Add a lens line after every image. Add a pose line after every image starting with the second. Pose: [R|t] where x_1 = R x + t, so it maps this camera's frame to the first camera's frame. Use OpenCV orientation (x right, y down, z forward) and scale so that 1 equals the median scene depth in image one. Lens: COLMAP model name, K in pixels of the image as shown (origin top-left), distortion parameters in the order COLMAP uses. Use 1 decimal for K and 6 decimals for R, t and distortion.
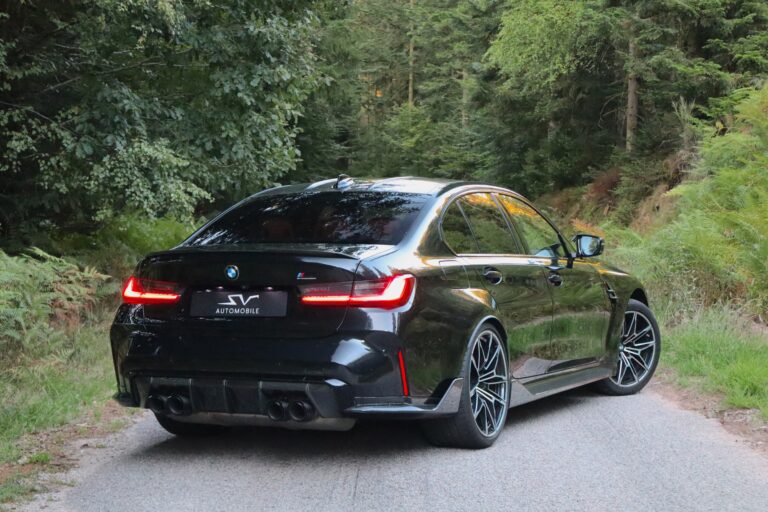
lens RADIAL K [[1530.9, 0, 384.0], [0, 1530.9, 256.0], [0, 0, 1]] dist [0.013690, 0.028134]
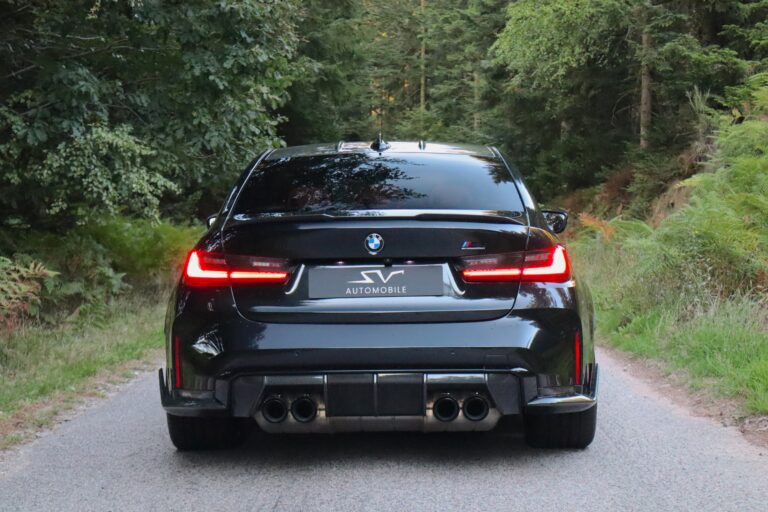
lens RADIAL K [[1530.9, 0, 384.0], [0, 1530.9, 256.0], [0, 0, 1]] dist [0.013690, 0.028134]
pose [[0.999884, -0.009702, -0.011716, 0.018177], [0.009632, 0.999936, -0.005967, 0.008123], [0.011773, 0.005854, 0.999914, 0.081826]]
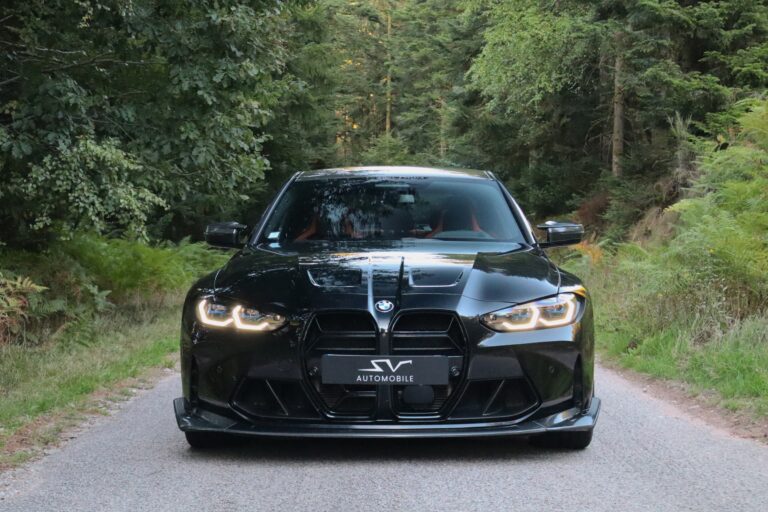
lens RADIAL K [[1530.9, 0, 384.0], [0, 1530.9, 256.0], [0, 0, 1]] dist [0.013690, 0.028134]
pose [[0.999885, 0.000671, 0.015158, -0.000528], [-0.000296, 0.999694, -0.024736, 0.012801], [-0.015170, 0.024729, 0.999579, 0.102382]]
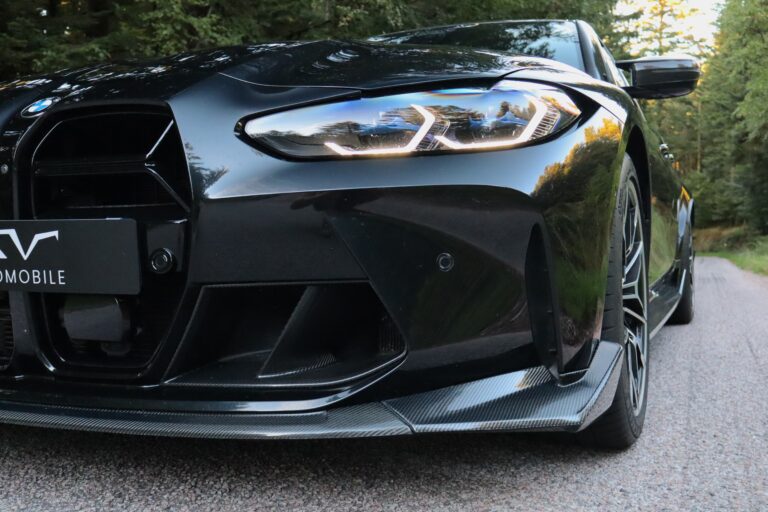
lens RADIAL K [[791.7, 0, 384.0], [0, 791.7, 256.0], [0, 0, 1]] dist [0.005095, 0.000532]
pose [[0.931994, 0.001602, -0.362470, 0.062402], [-0.006743, 0.999894, -0.012921, 0.030528], [0.362411, 0.014486, 0.931906, 0.389673]]
